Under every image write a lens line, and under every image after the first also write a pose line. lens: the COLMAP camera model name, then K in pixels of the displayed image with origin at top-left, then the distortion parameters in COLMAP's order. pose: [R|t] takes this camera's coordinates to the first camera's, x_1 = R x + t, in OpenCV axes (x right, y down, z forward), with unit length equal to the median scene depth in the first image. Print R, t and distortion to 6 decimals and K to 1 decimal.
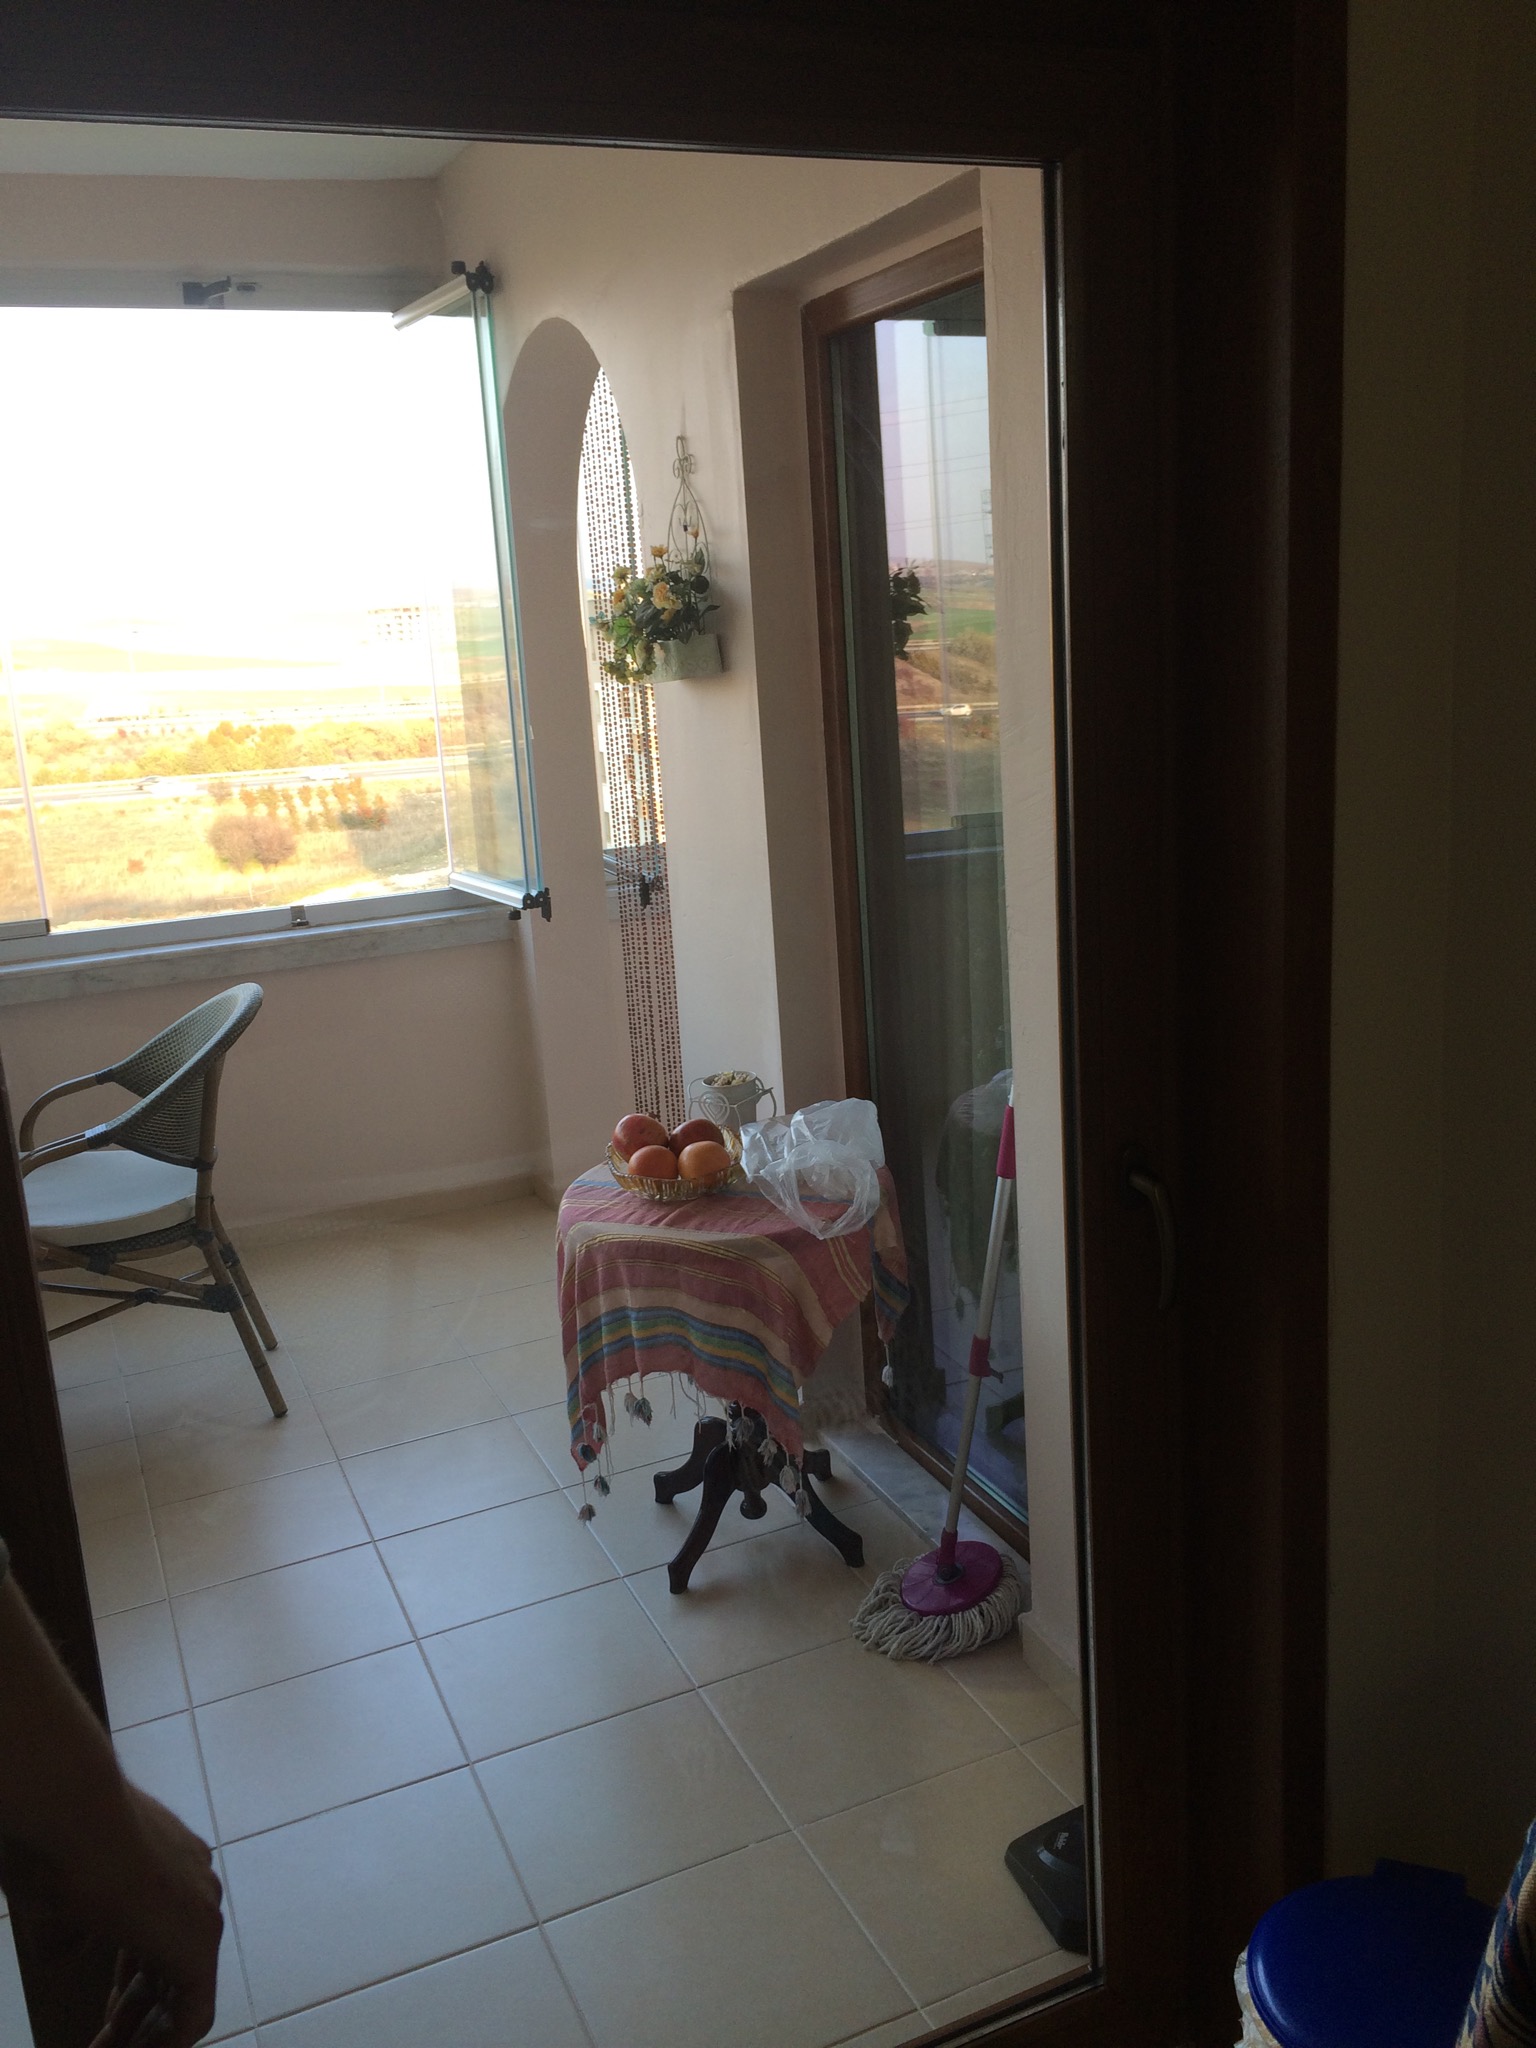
lens RADIAL K [[1725.0, 0, 778.3], [0, 1725.0, 1022.0], [0, 0, 1]] dist [0.054950, -0.013083]
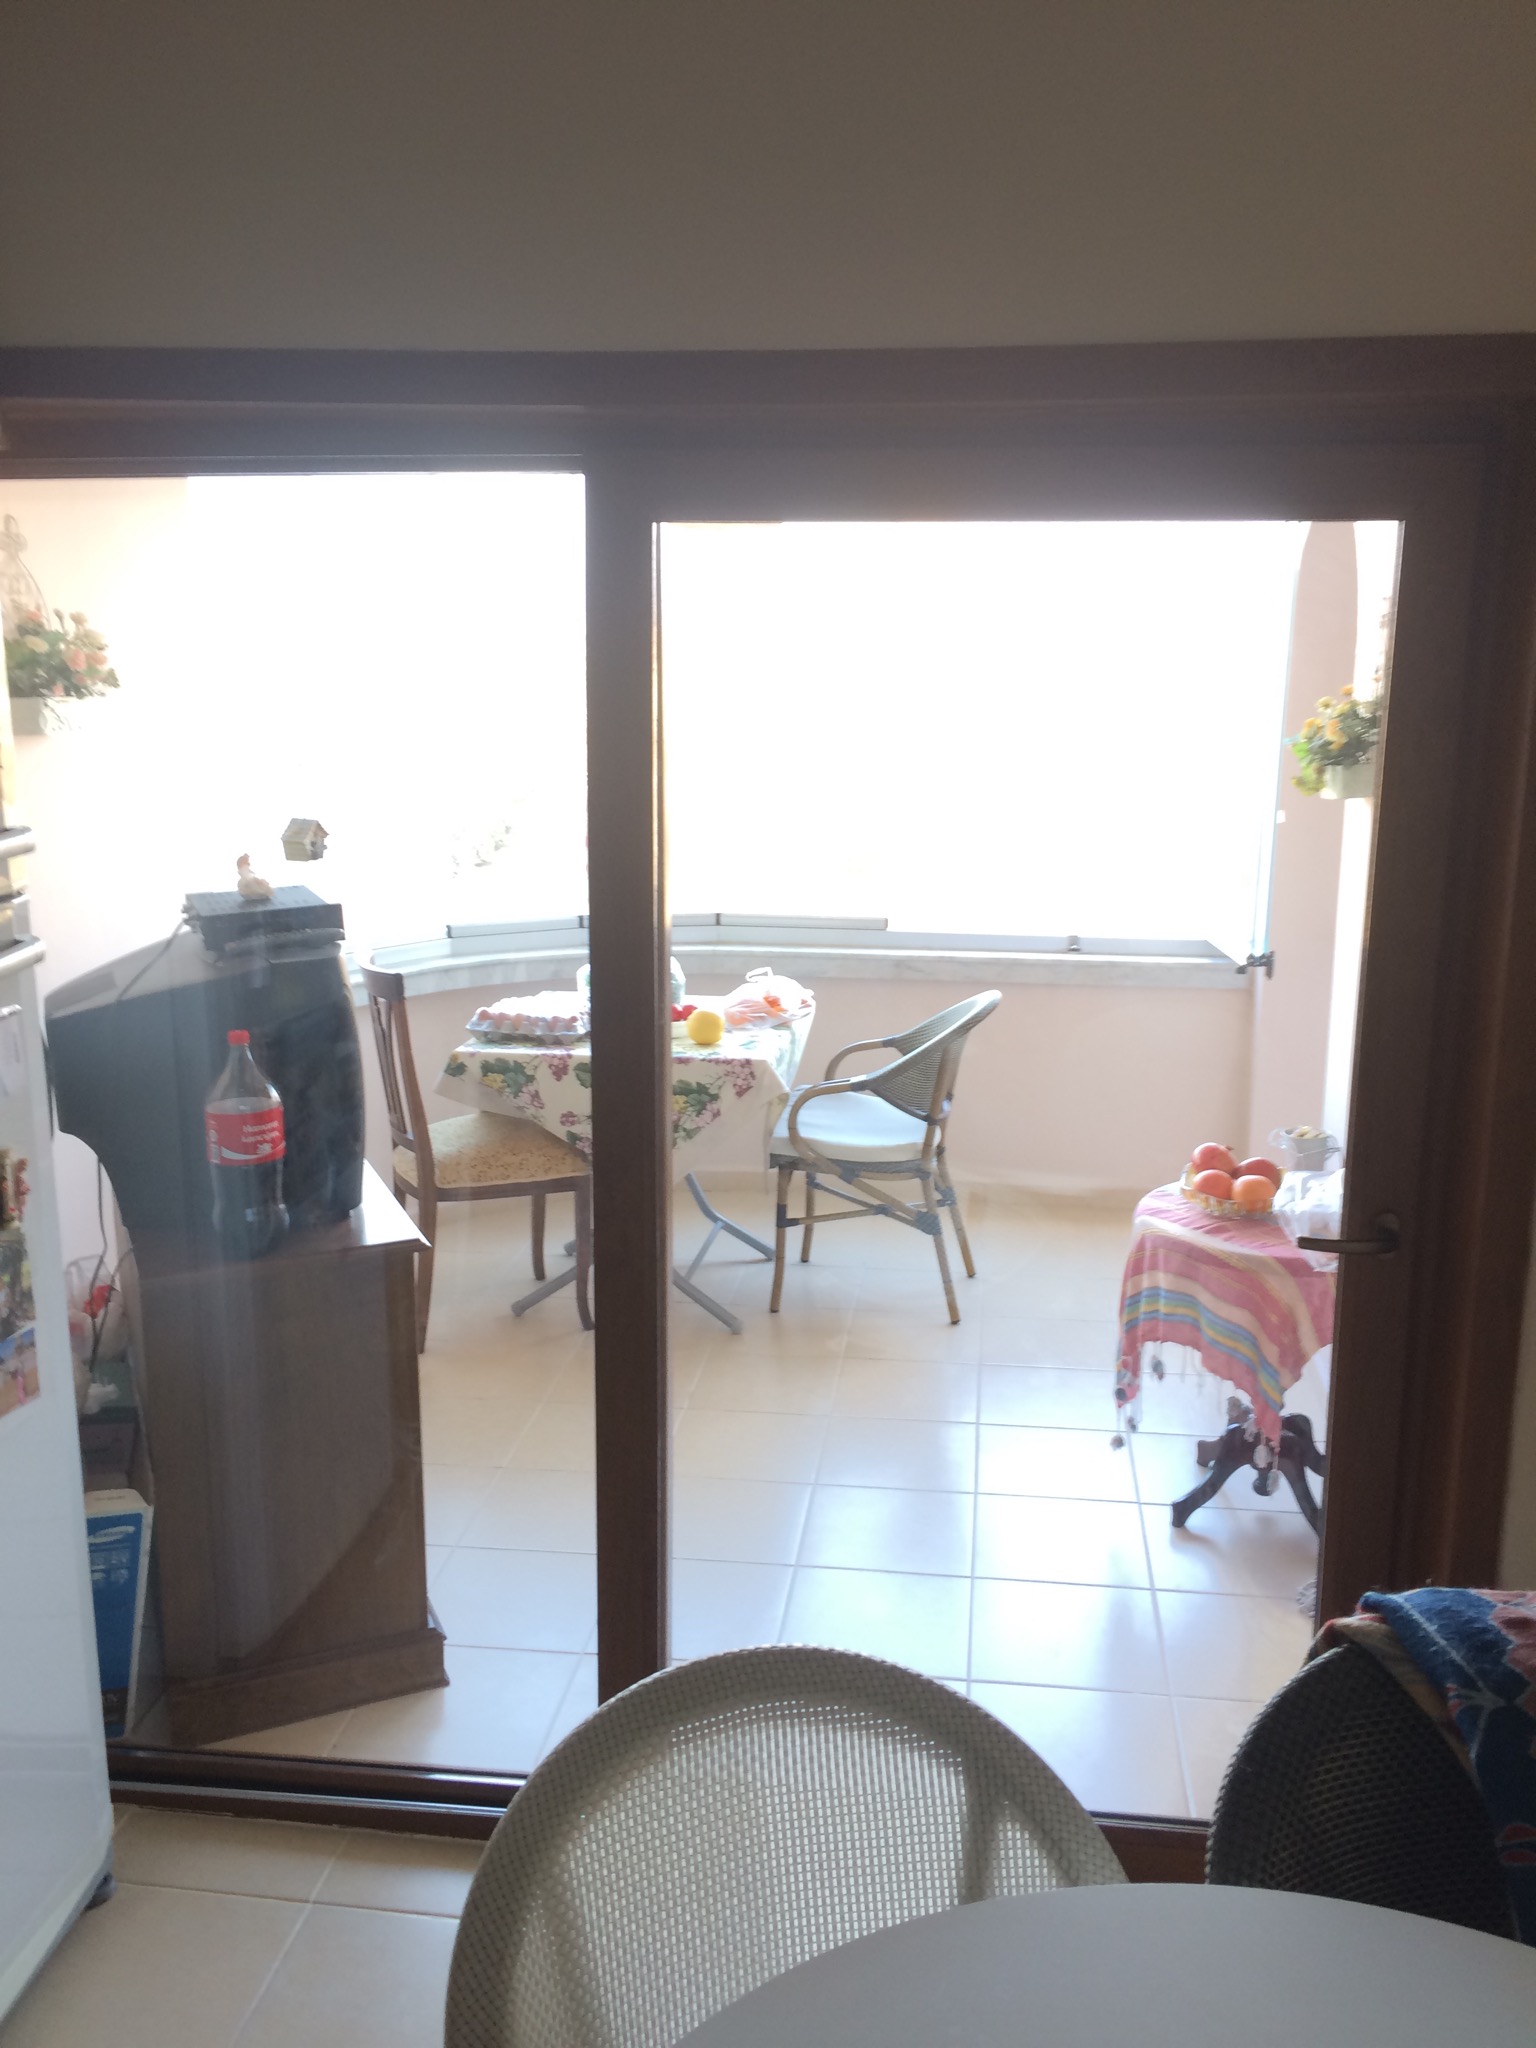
lens RADIAL K [[1725.0, 0, 768.4], [0, 1725.0, 1025.0], [0, 0, 1]] dist [0.054950, -0.013083]
pose [[0.846795, 0.173219, -0.502926, 0.265291], [-0.177585, 0.983306, 0.039666, -0.024002], [0.501401, 0.055723, 0.863419, -0.251562]]
